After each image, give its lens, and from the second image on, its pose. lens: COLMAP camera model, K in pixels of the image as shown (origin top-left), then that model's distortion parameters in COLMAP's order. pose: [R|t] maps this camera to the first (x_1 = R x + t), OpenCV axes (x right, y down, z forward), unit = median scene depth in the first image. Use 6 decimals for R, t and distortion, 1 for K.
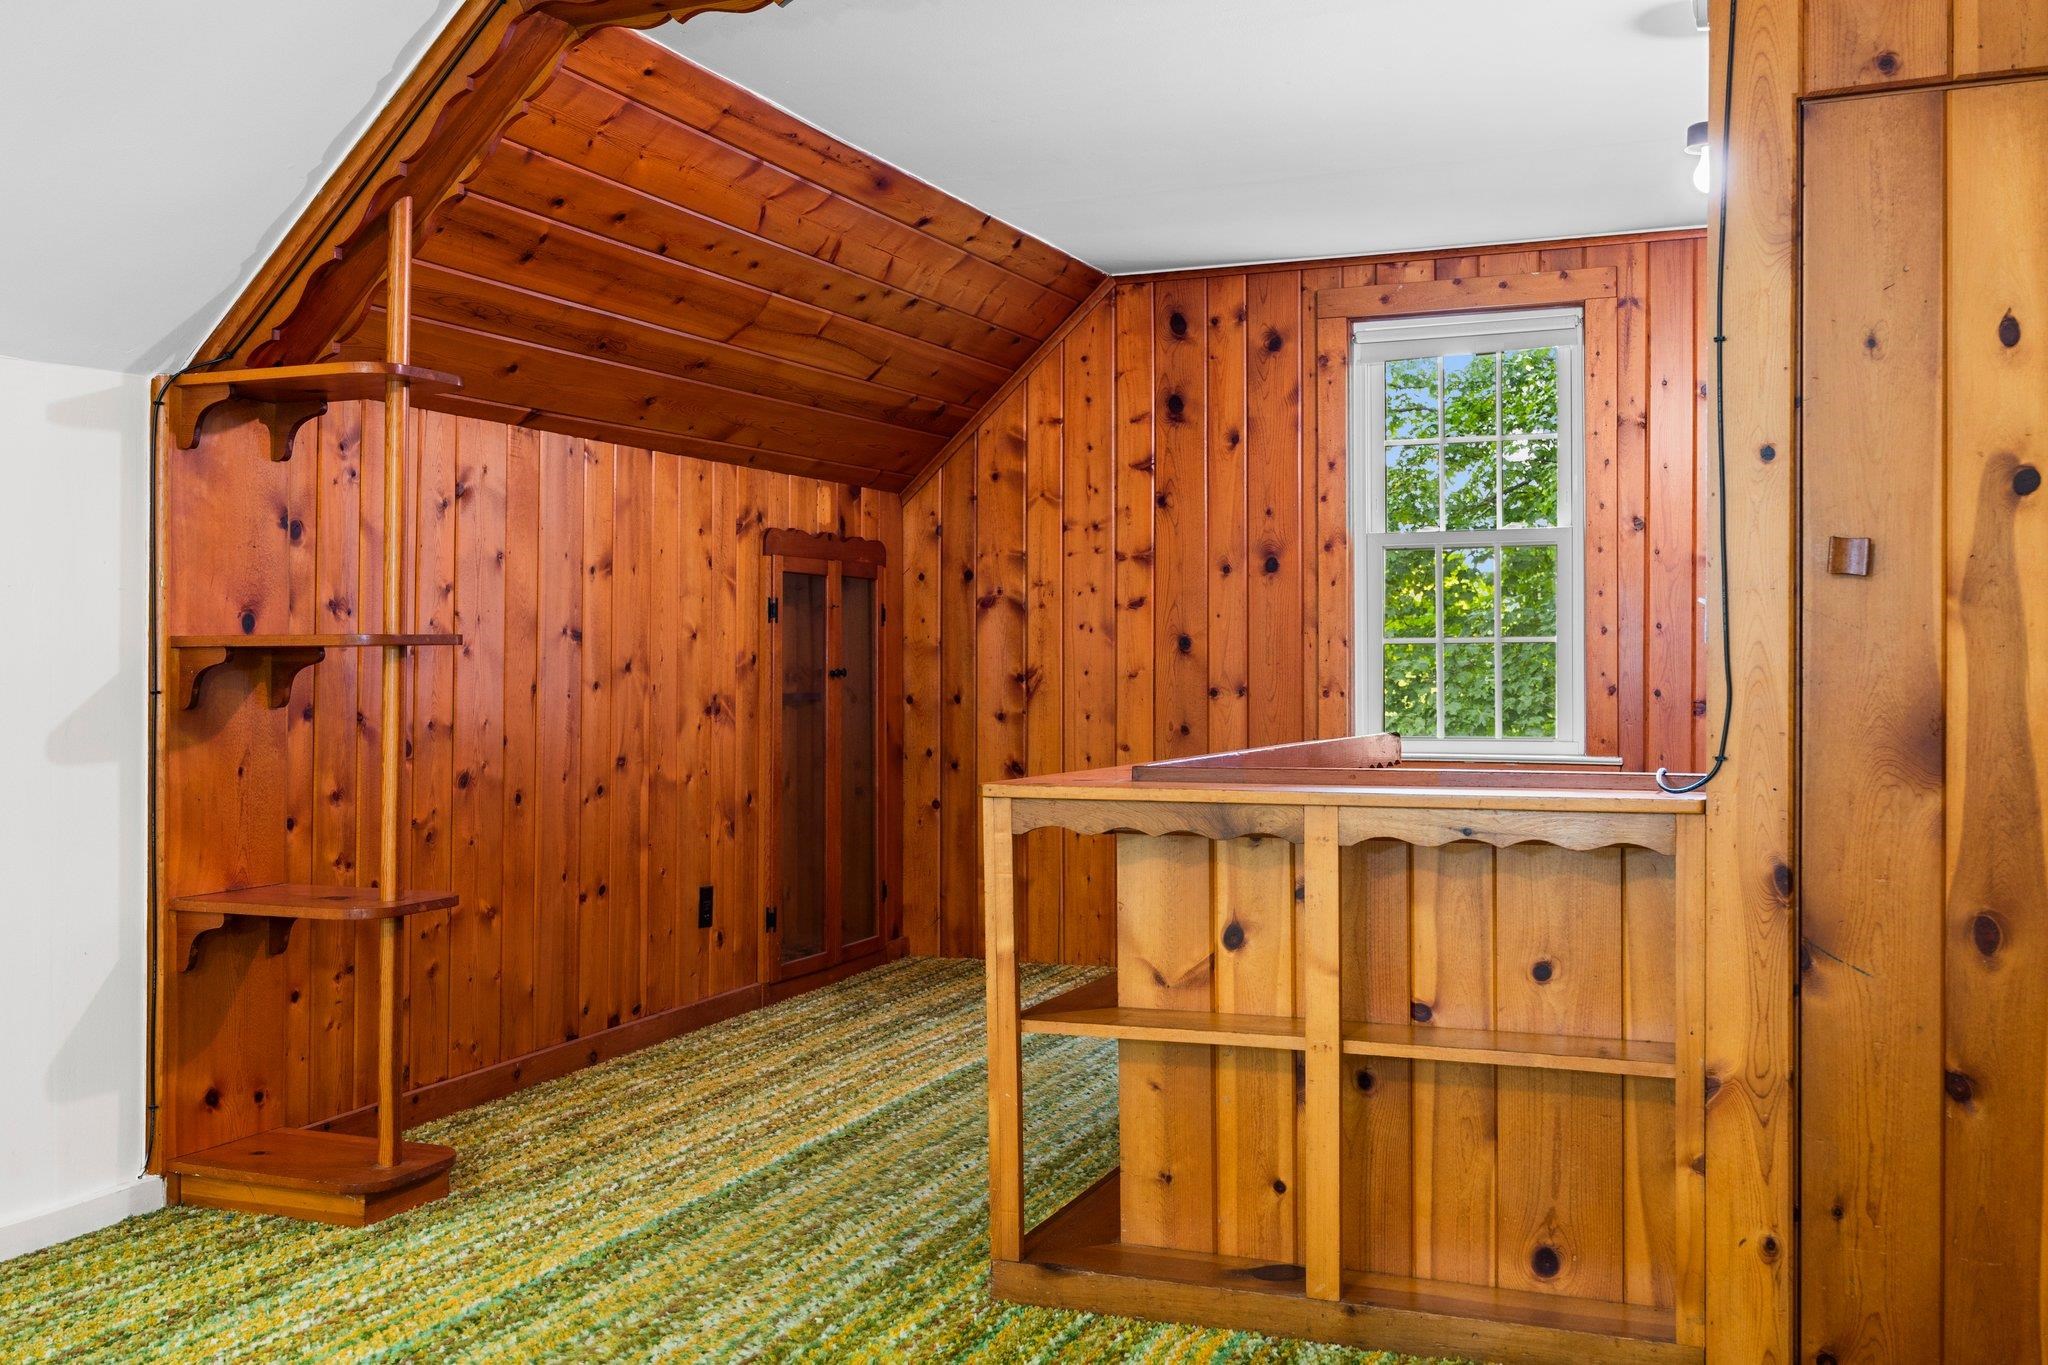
lens RADIAL K [[1936.3, 0, 1024.0], [0, 1936.3, 682.5], [0, 0, 1]] dist [-0.007317, 0.010697]
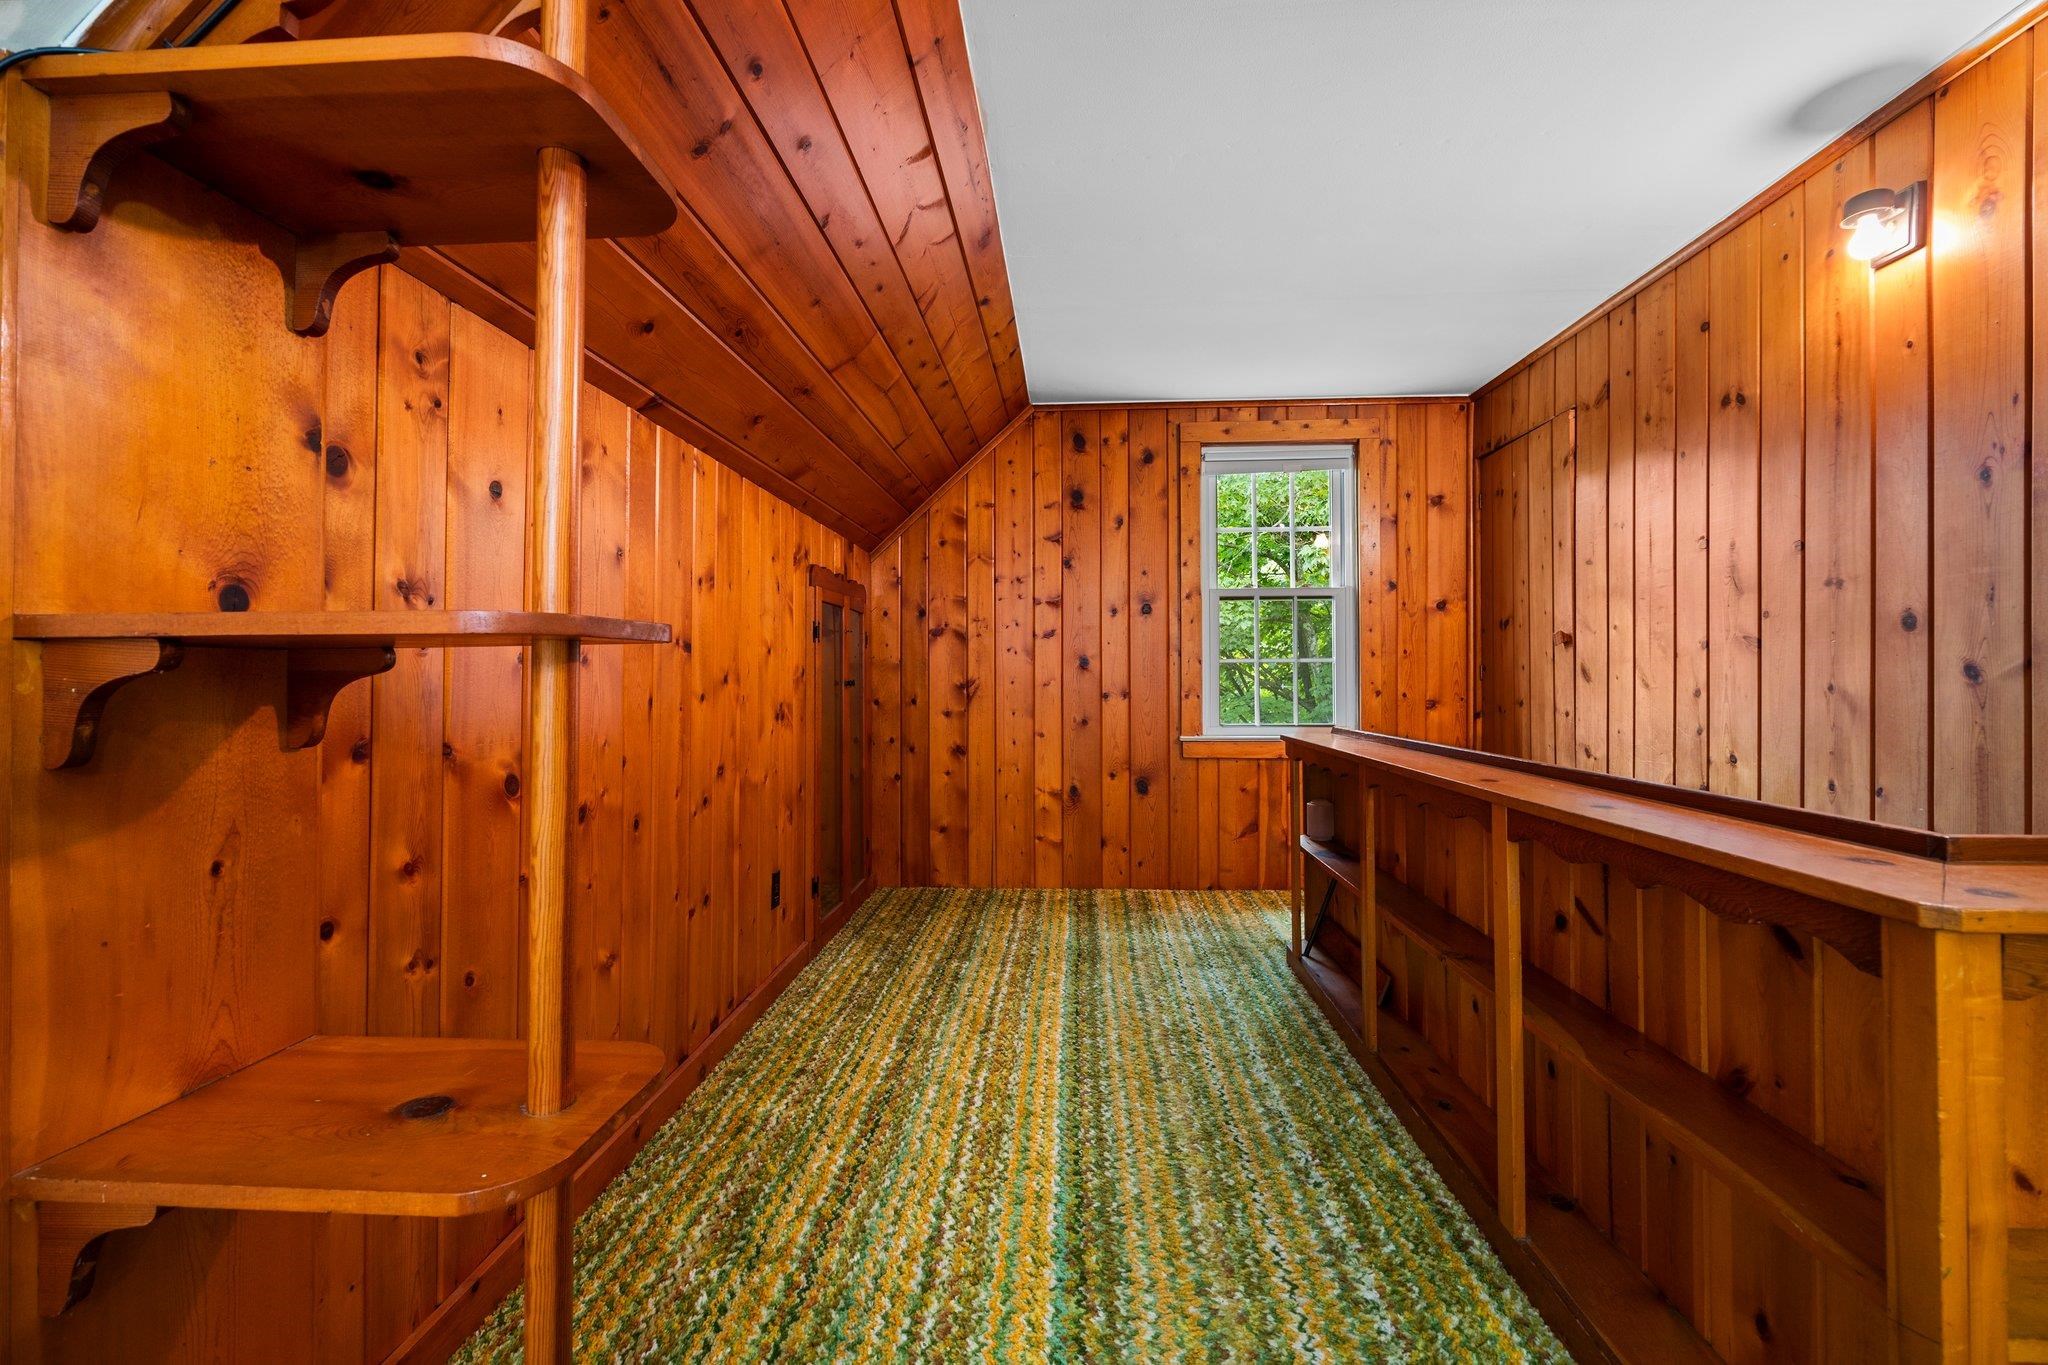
lens RADIAL K [[829.1, 0, 1024.0], [0, 829.1, 682.5], [0, 0, 1]] dist [-0.001207, -0.000099]
pose [[0.945847, -0.001891, 0.324606, -0.203710], [0.002797, 0.999993, -0.002324, -0.004699], [-0.324599, 0.003106, 0.945847, 0.542574]]
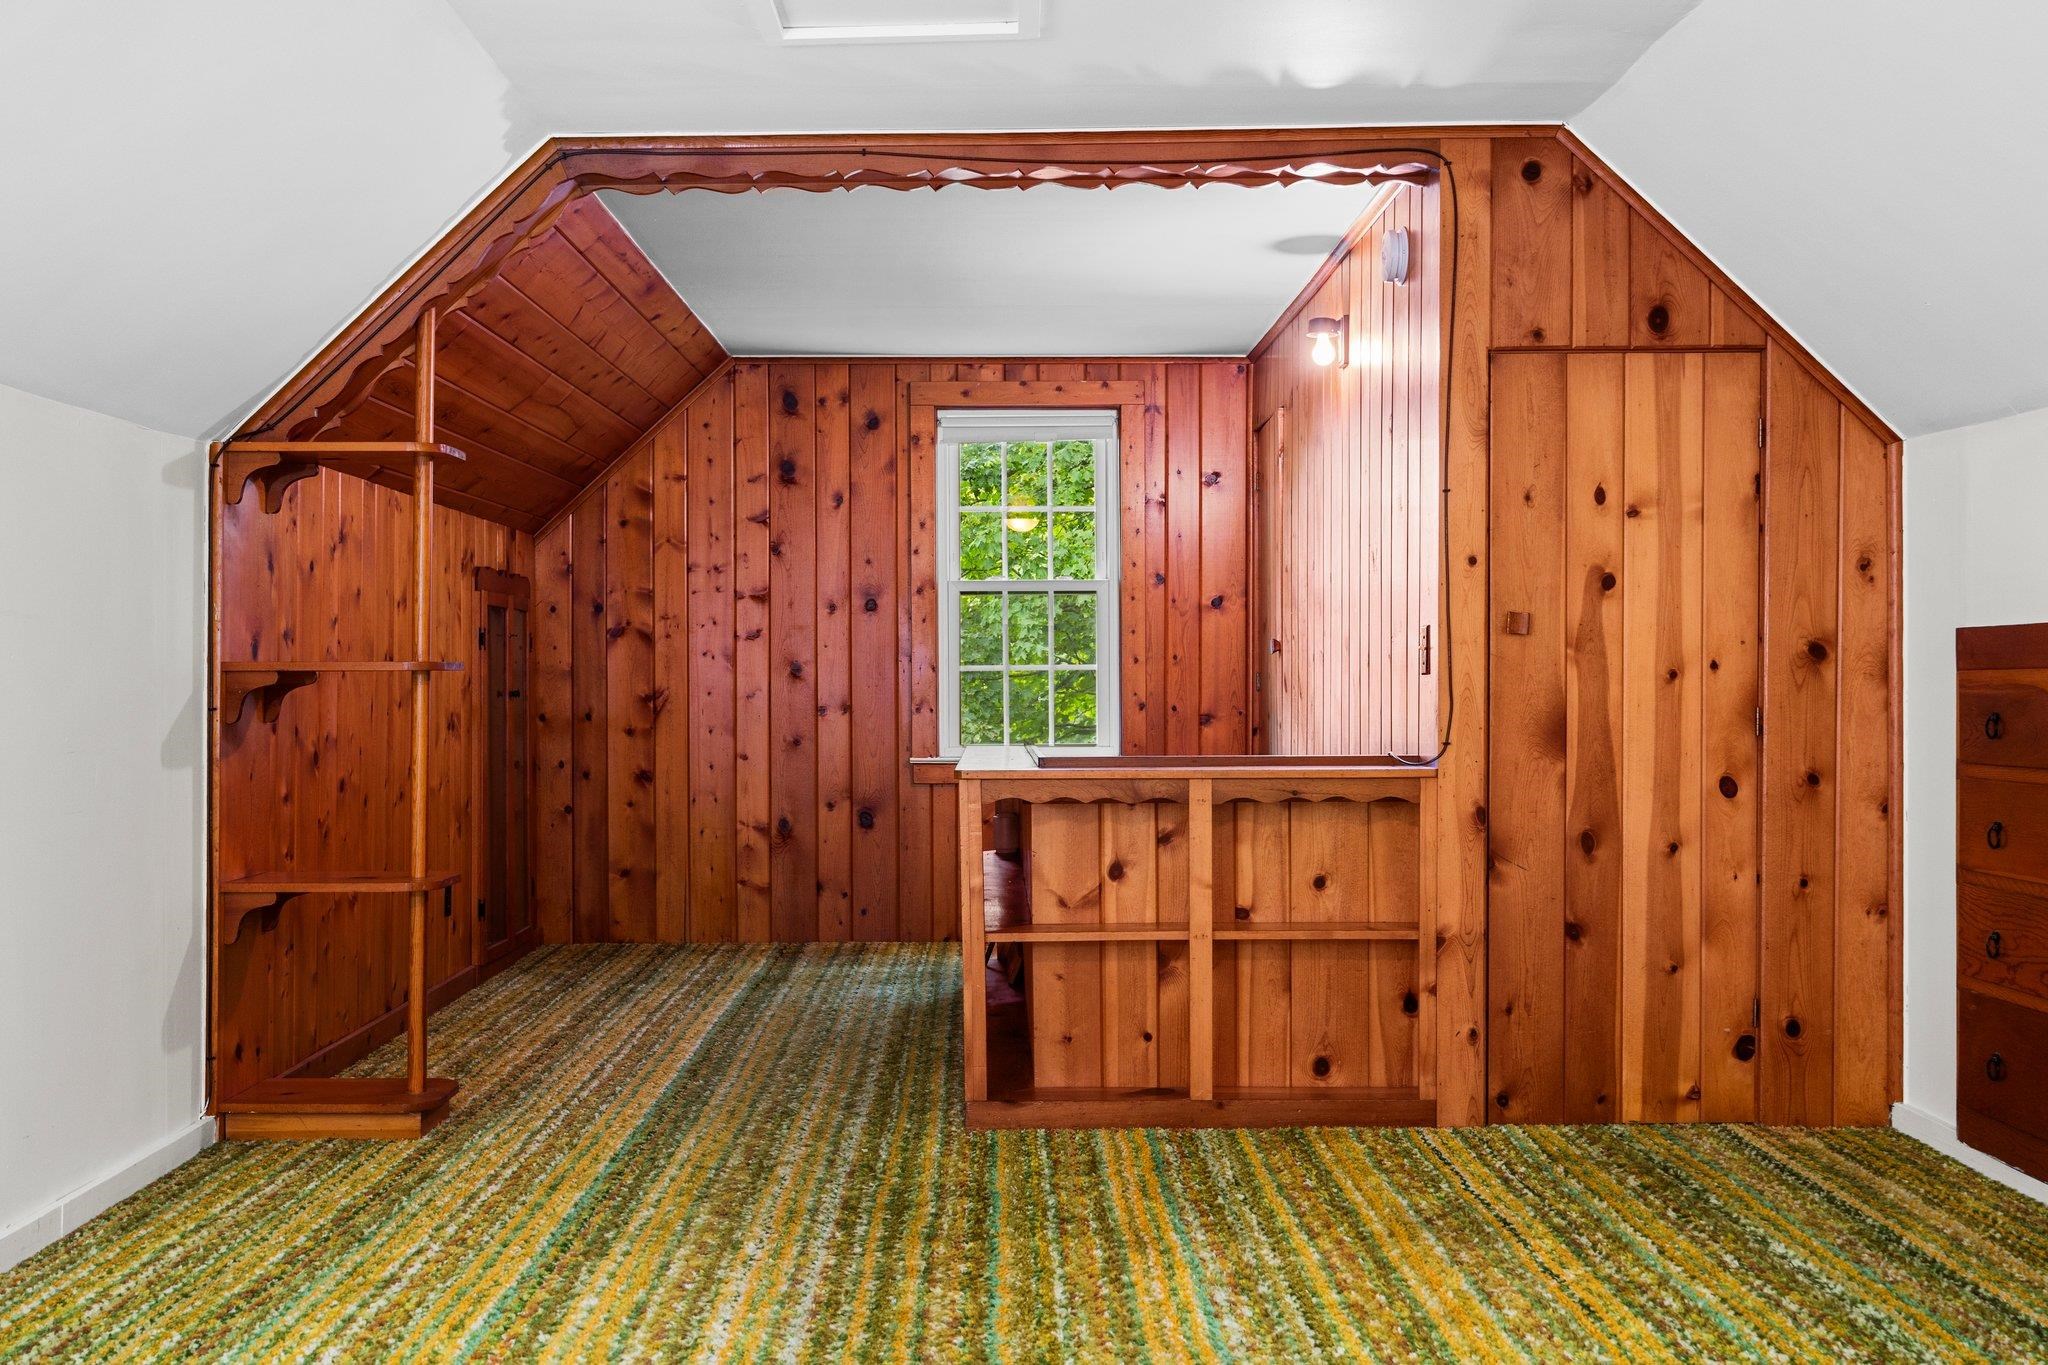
lens RADIAL K [[1985.0, 0, 986.3], [0, 1985.0, 722.5], [0, 0, 1]] dist [-0.015347, 0.001658]
pose [[0.924442, -0.006162, 0.381274, -0.349848], [0.002855, 0.999953, 0.009239, 0.002345], [-0.381313, -0.007452, 0.924416, -0.225856]]
